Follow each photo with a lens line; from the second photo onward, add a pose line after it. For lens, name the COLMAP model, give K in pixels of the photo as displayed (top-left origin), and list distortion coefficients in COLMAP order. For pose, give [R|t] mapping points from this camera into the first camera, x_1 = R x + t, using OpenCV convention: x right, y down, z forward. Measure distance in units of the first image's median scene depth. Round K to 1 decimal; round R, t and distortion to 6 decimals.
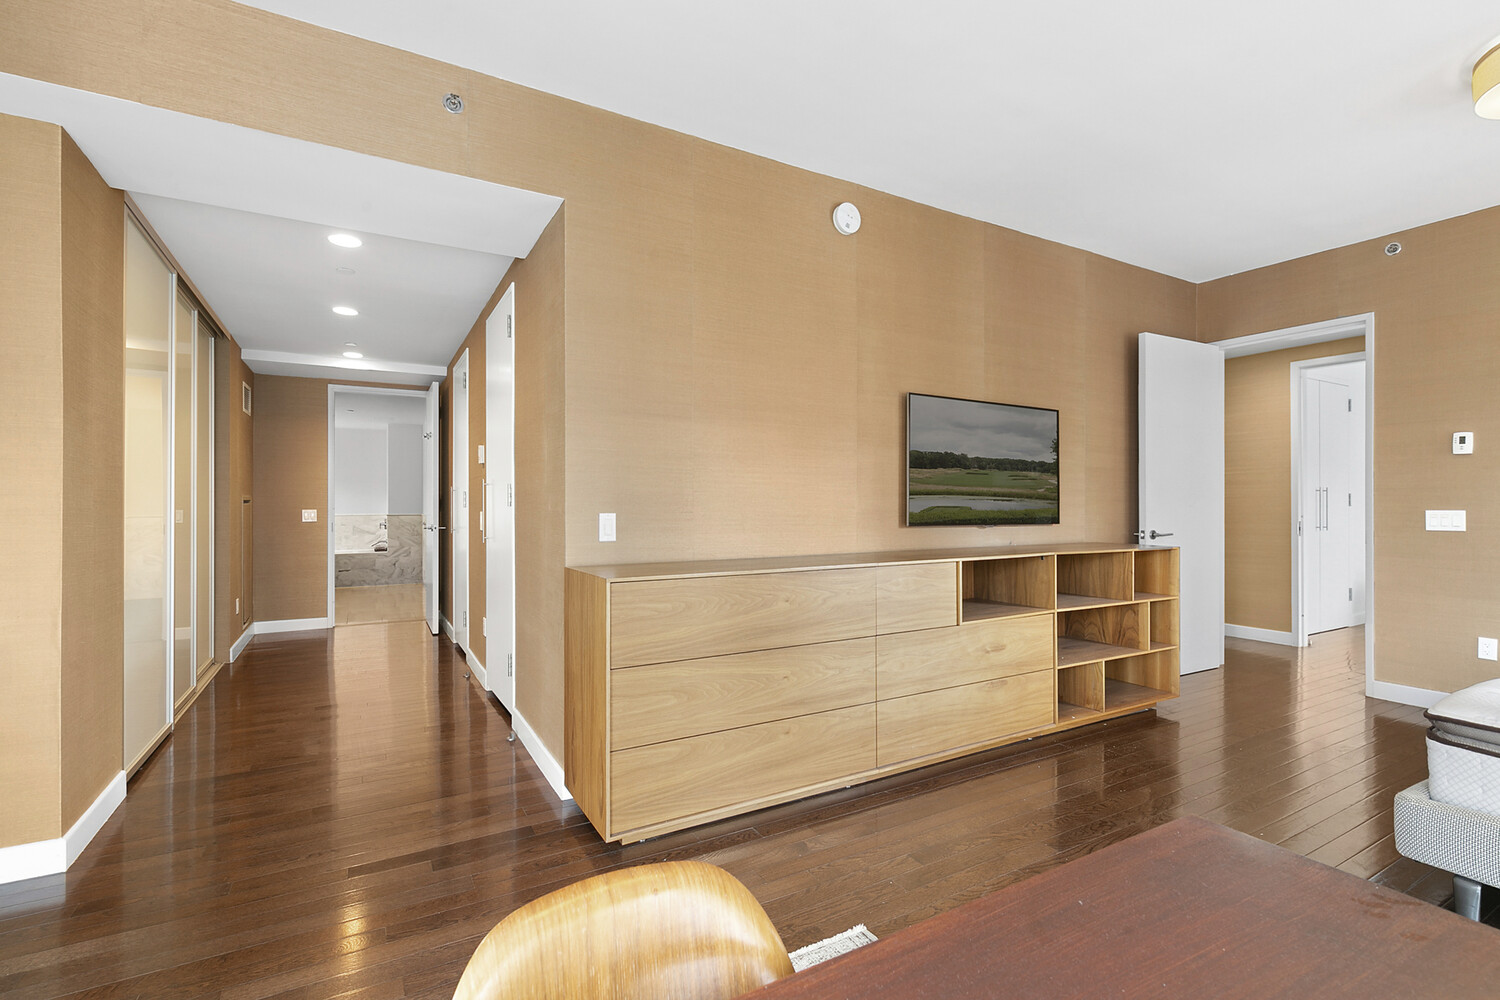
lens RADIAL K [[683.4, 0, 752.3], [0, 683.4, 502.4], [0, 0, 1]] dist [0.003295, 0.000013]
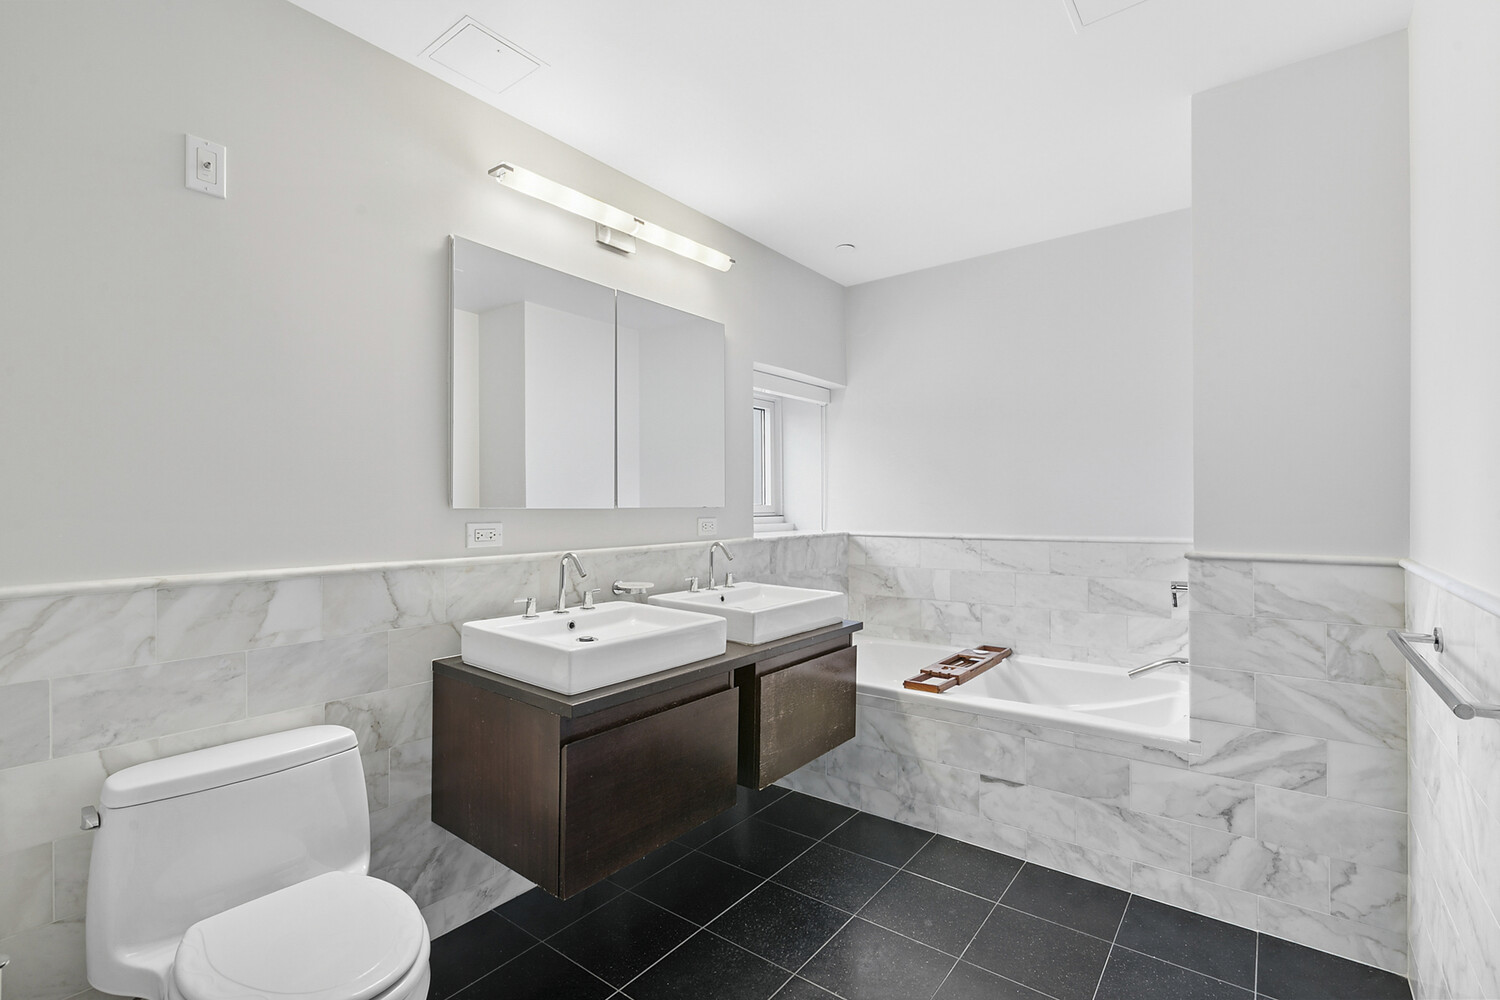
lens RADIAL K [[683.4, 0, 749.7], [0, 683.4, 498.7], [0, 0, 1]] dist [0.003295, 0.000013]
pose [[0.381142, -0.000419, -0.924517, -0.394242], [0.001507, 0.999999, 0.000169, 0.001905], [0.924515, -0.001458, 0.381142, 0.797964]]
